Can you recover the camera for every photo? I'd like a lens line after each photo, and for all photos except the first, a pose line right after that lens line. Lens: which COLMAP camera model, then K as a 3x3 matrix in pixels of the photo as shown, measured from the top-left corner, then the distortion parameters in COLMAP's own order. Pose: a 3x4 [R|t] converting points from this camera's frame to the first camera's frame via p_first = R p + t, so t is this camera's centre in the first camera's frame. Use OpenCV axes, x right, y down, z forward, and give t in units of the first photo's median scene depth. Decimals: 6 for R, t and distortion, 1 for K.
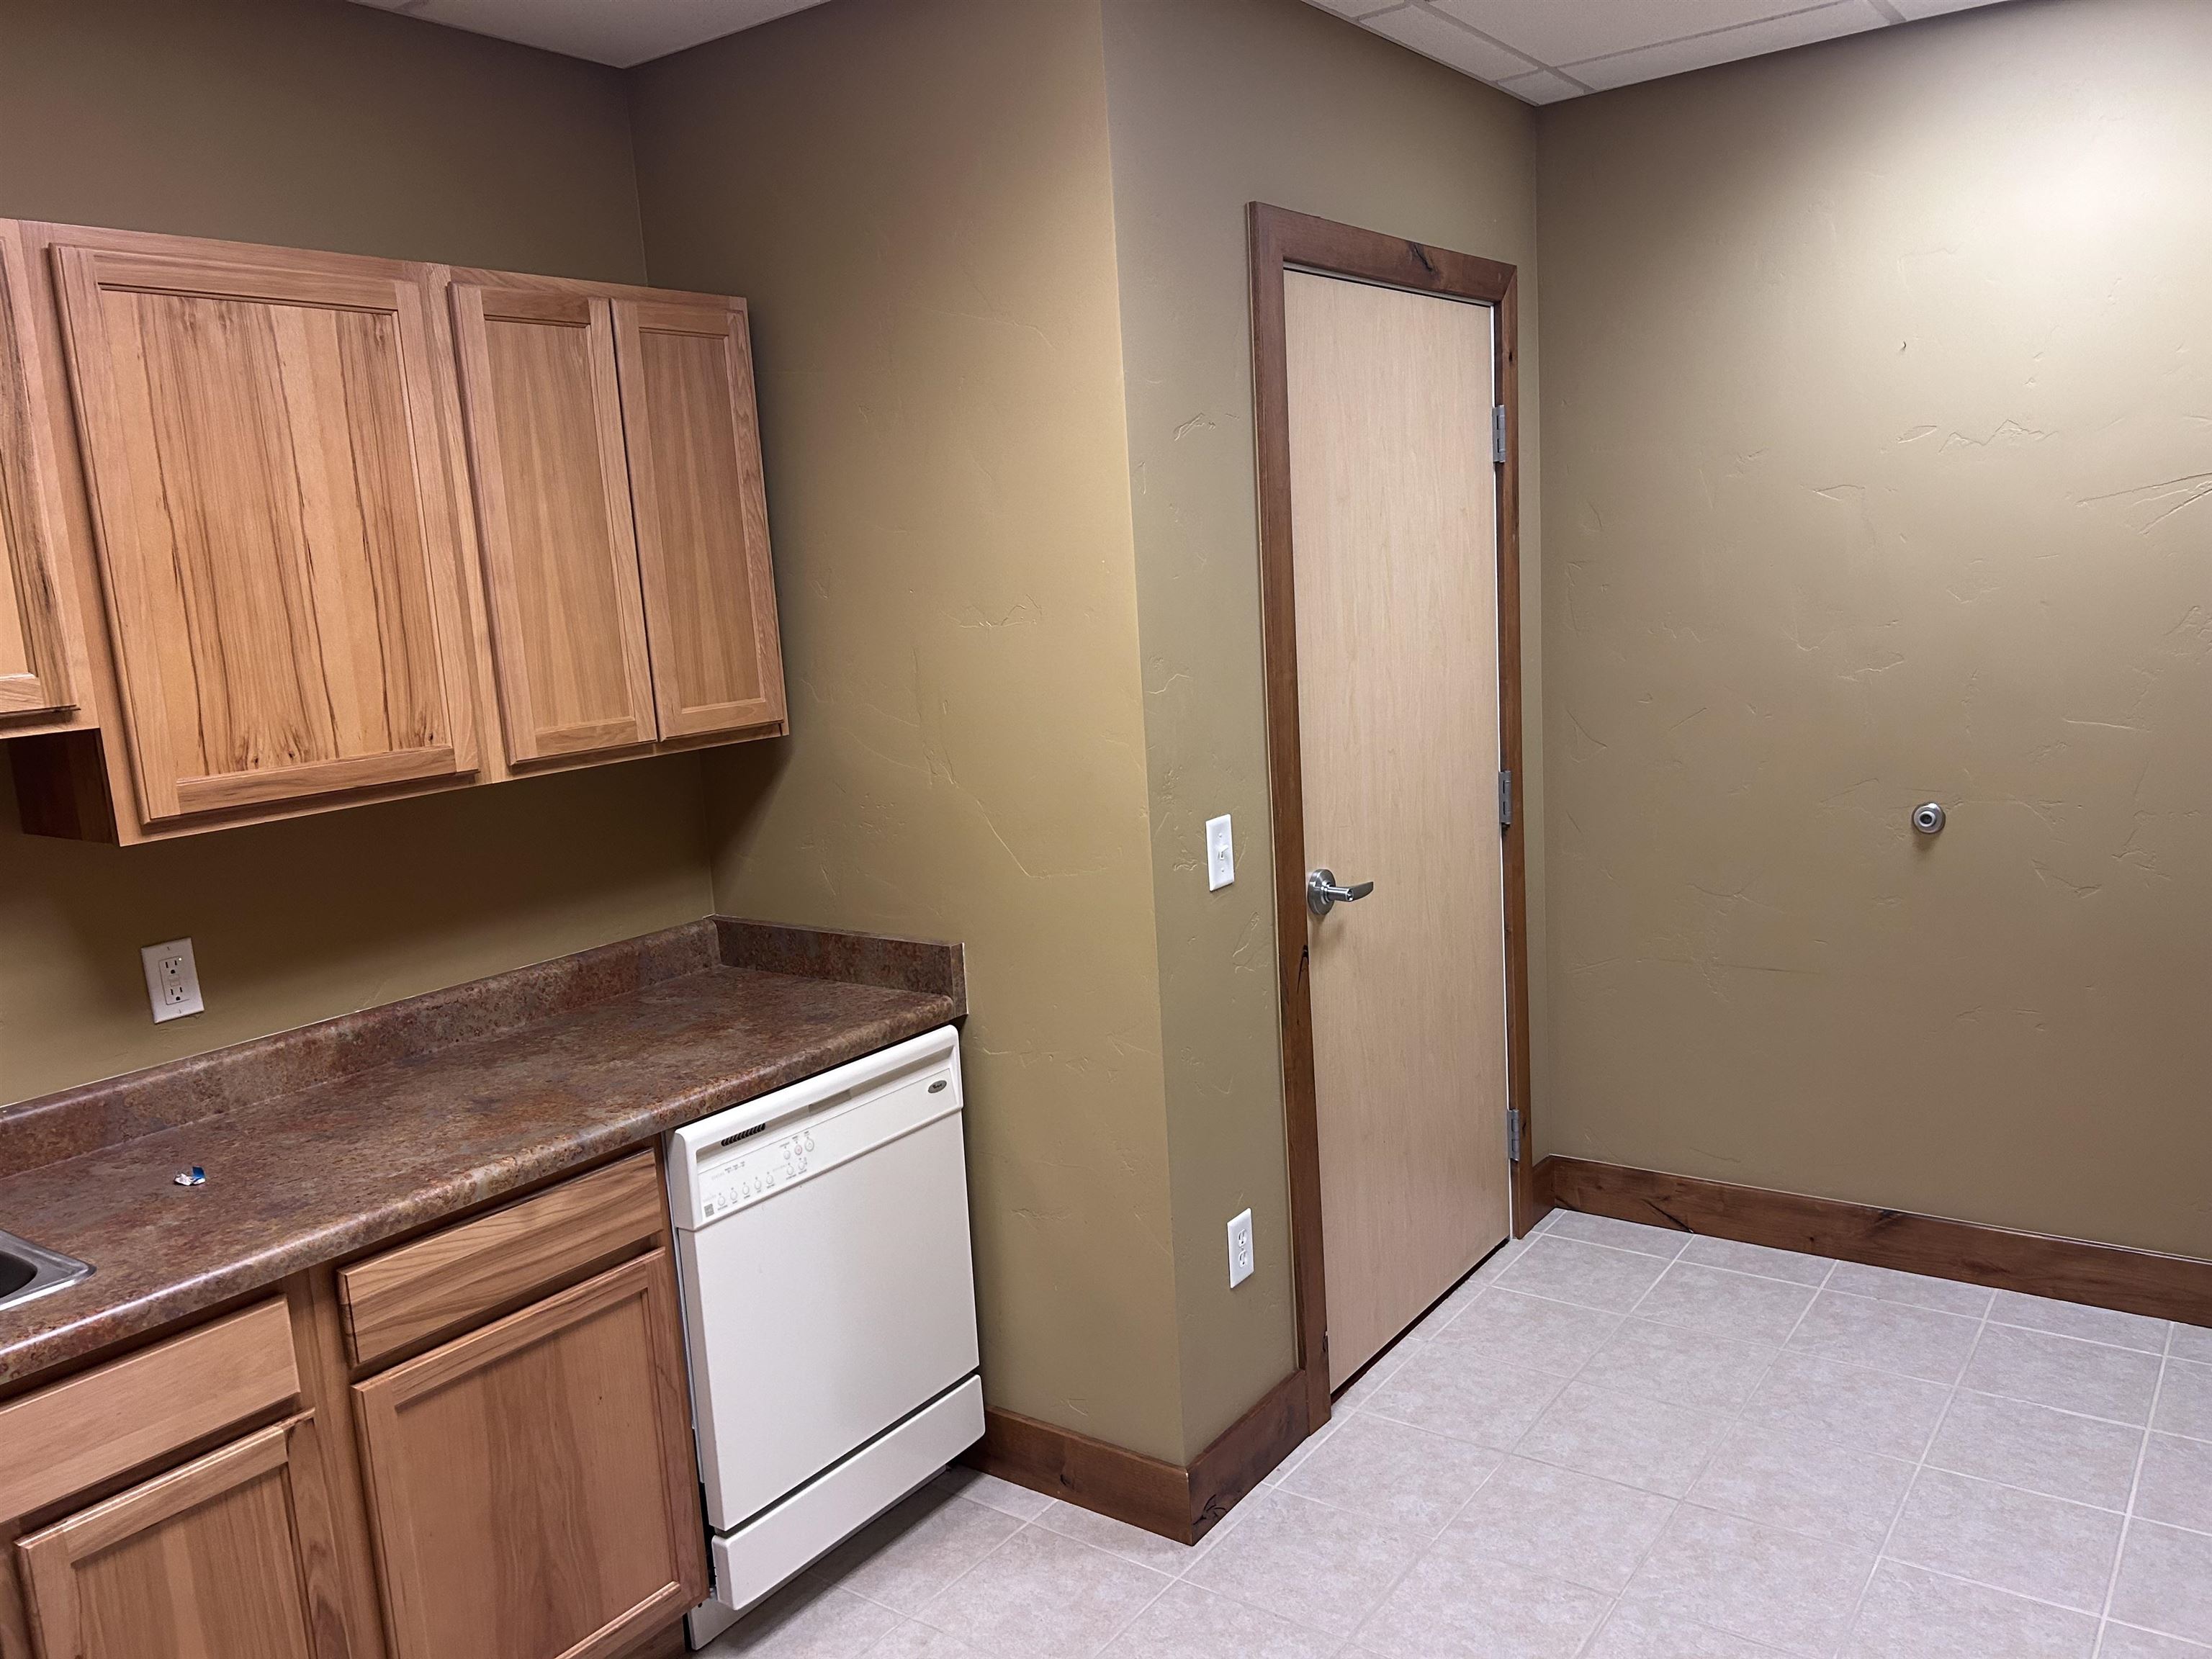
lens RADIAL K [[1642.7, 0, 1106.0], [0, 1642.7, 829.5], [0, 0, 1]] dist [0.003271, -0.003391]
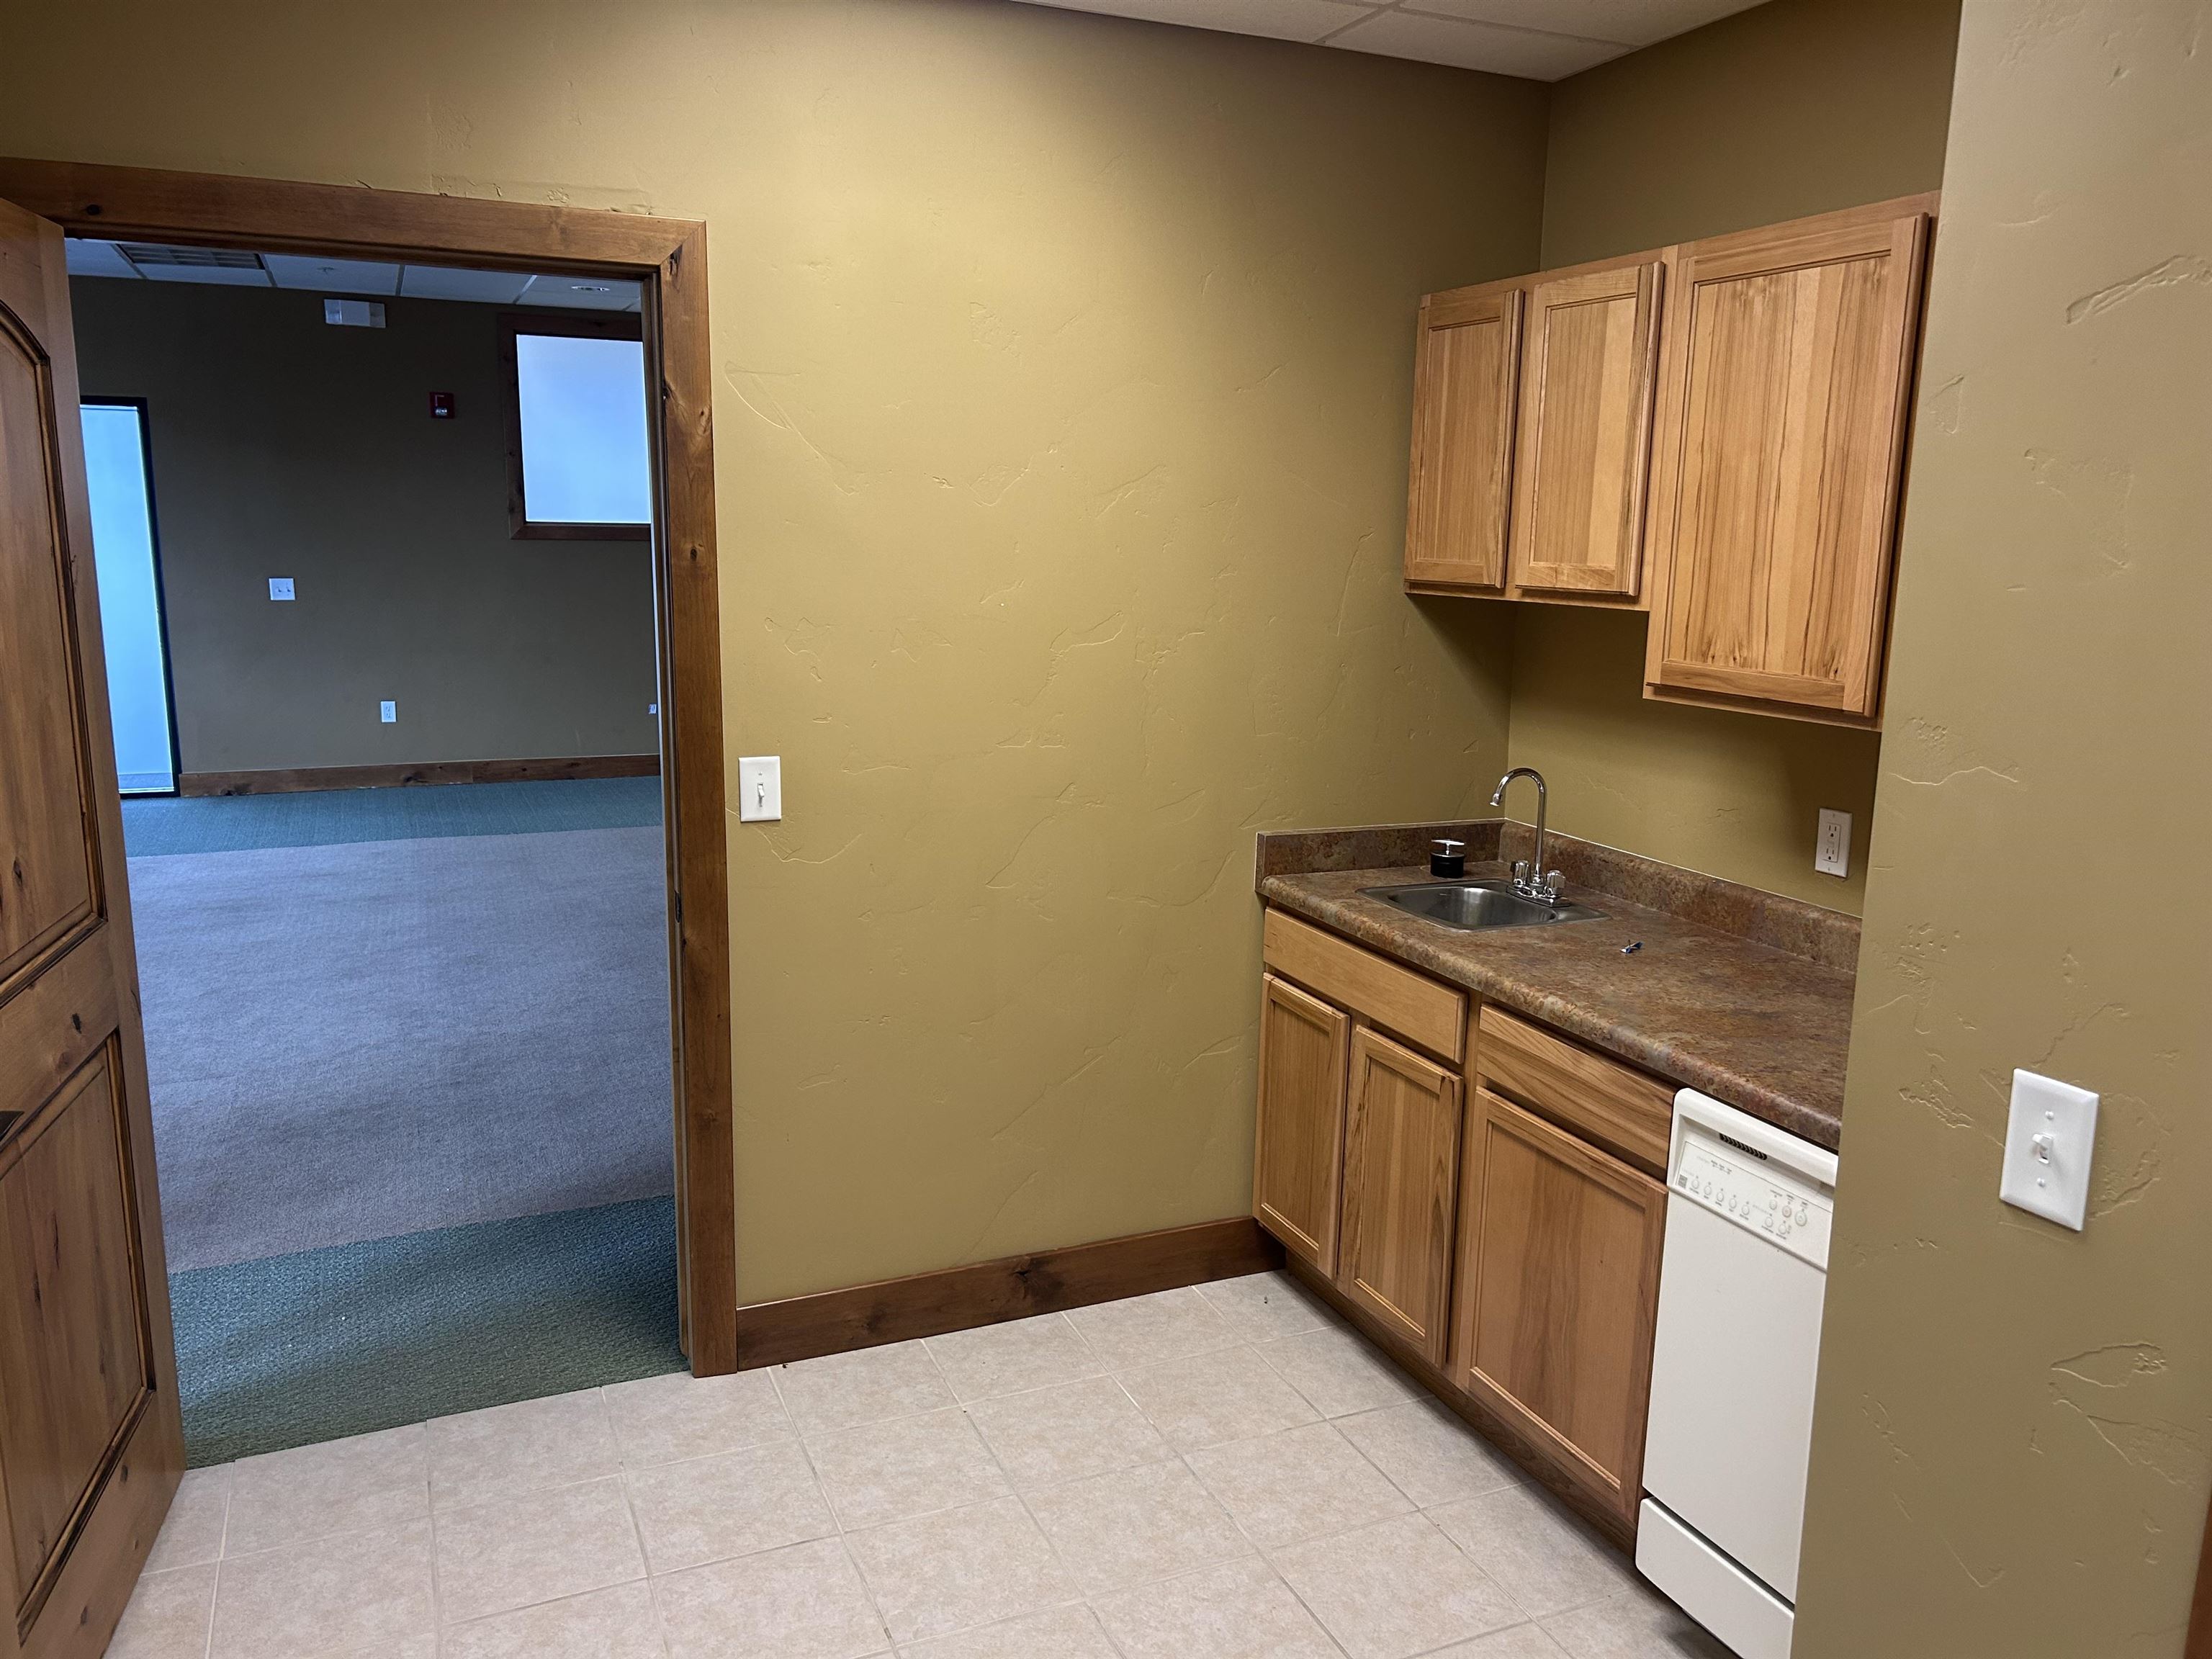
lens RADIAL K [[1649.8, 0, 1106.0], [0, 1649.8, 829.5], [0, 0, 1]] dist [-0.004757, -0.003380]
pose [[-0.506057, 0.211406, -0.836190, 0.756424], [-0.126500, 0.940819, 0.314415, -0.245319], [0.853173, 0.264890, -0.449366, 1.172204]]
